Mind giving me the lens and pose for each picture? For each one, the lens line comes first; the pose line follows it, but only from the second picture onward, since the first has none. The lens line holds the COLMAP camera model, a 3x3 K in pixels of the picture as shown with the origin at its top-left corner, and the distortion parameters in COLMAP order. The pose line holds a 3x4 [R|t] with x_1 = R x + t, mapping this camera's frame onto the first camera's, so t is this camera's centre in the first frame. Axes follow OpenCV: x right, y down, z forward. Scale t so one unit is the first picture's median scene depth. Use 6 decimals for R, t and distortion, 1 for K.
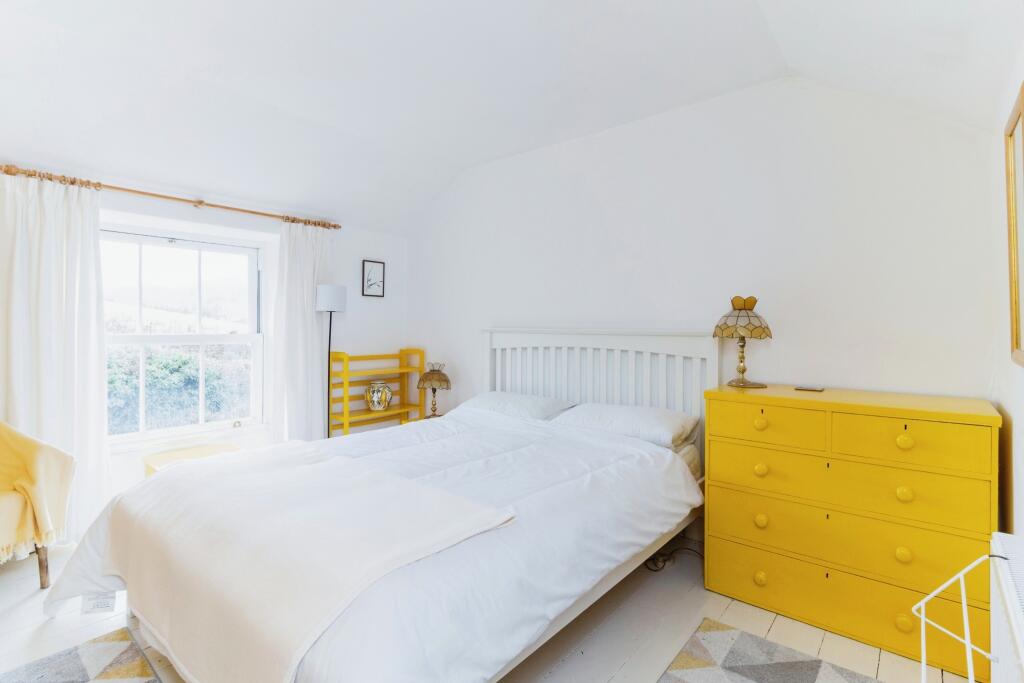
lens RADIAL K [[482.3, 0, 516.5], [0, 482.3, 324.7], [0, 0, 1]] dist [-0.001315, 0.000405]
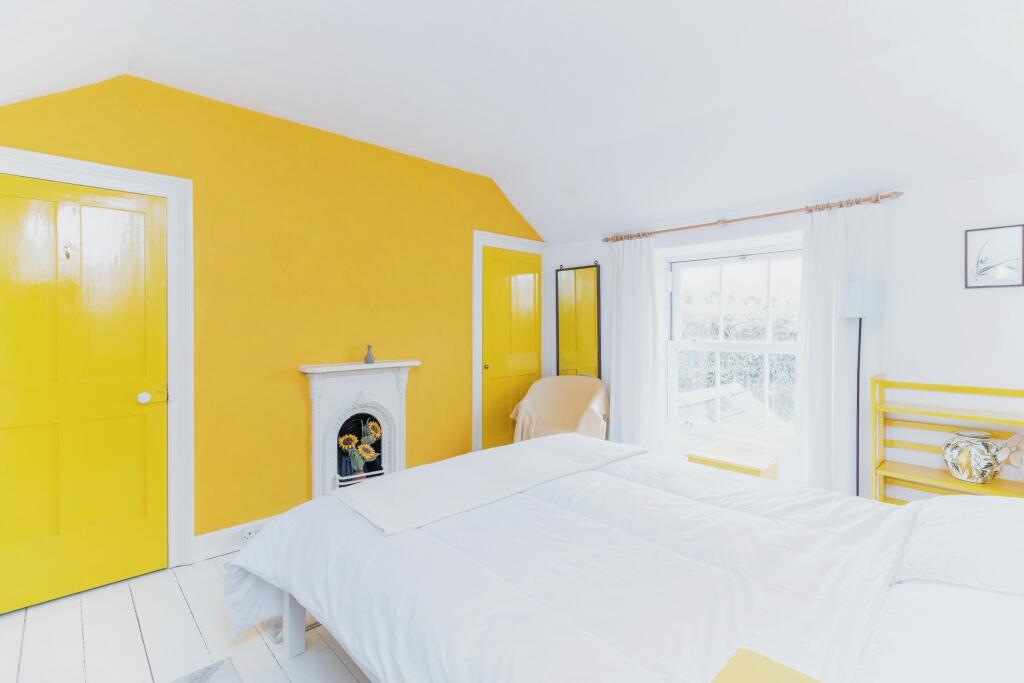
lens RADIAL K [[482.3, 0, 516.5], [0, 482.3, 324.7], [0, 0, 1]] dist [-0.001315, 0.000405]
pose [[-0.109369, -0.004733, -0.993990, 0.399387], [0.009004, 0.999943, -0.005752, -0.017850], [0.993960, -0.009579, -0.109320, 0.563927]]
